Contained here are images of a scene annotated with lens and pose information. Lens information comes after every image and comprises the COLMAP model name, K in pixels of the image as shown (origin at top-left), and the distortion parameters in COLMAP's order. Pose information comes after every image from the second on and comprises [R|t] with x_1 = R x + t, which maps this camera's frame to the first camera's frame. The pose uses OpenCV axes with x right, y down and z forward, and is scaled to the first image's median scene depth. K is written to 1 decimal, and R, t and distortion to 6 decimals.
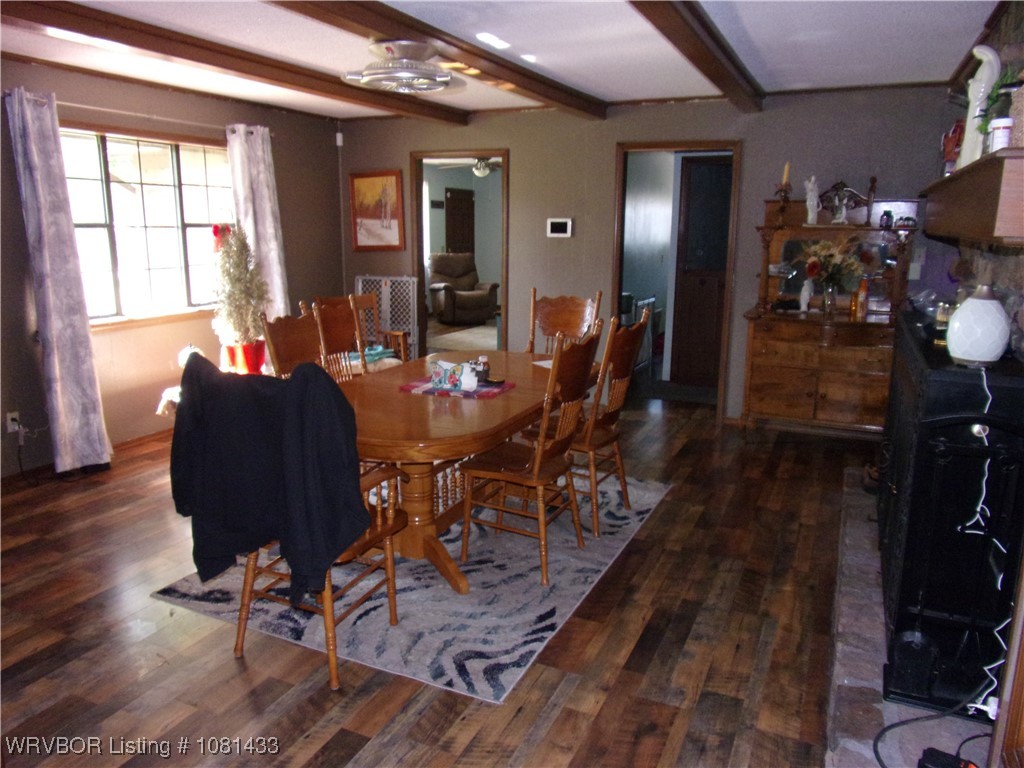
lens RADIAL K [[747.1, 0, 507.4], [0, 747.1, 380.2], [0, 0, 1]] dist [-0.024980, 0.009394]
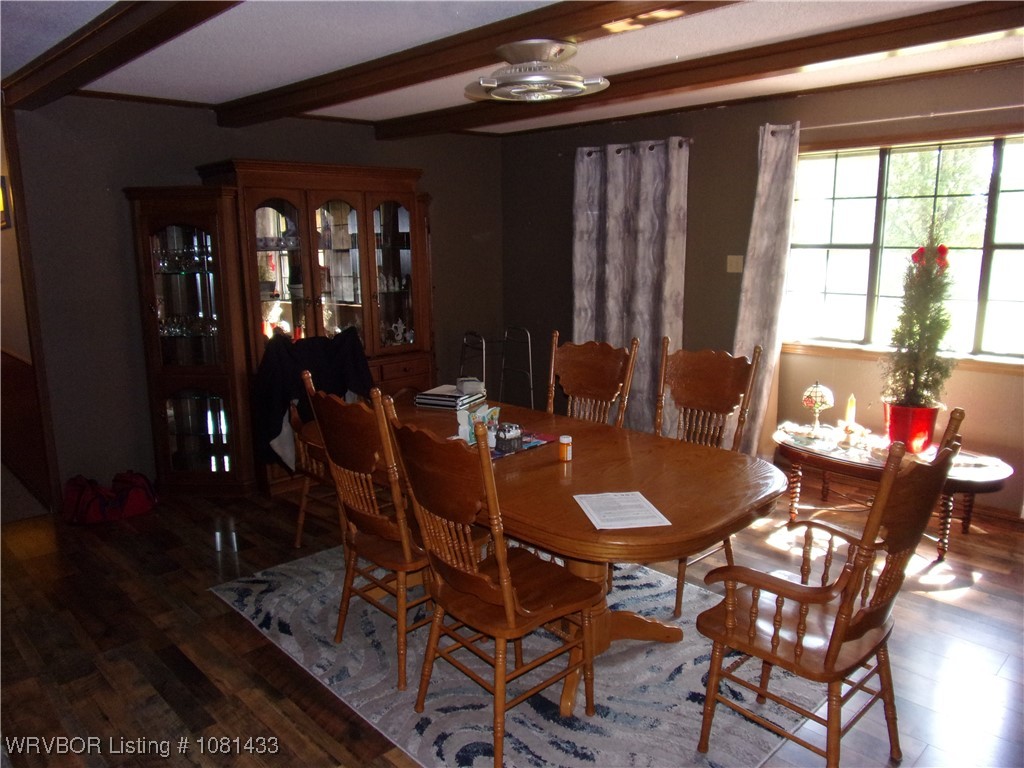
lens RADIAL K [[747.1, 0, 506.3], [0, 747.1, 390.0], [0, 0, 1]] dist [-0.024980, 0.009394]
pose [[-0.366073, 0.177835, -0.913436, 0.745808], [-0.177853, 0.950107, 0.256252, -0.289941], [0.913433, 0.256264, -0.316180, 1.371274]]
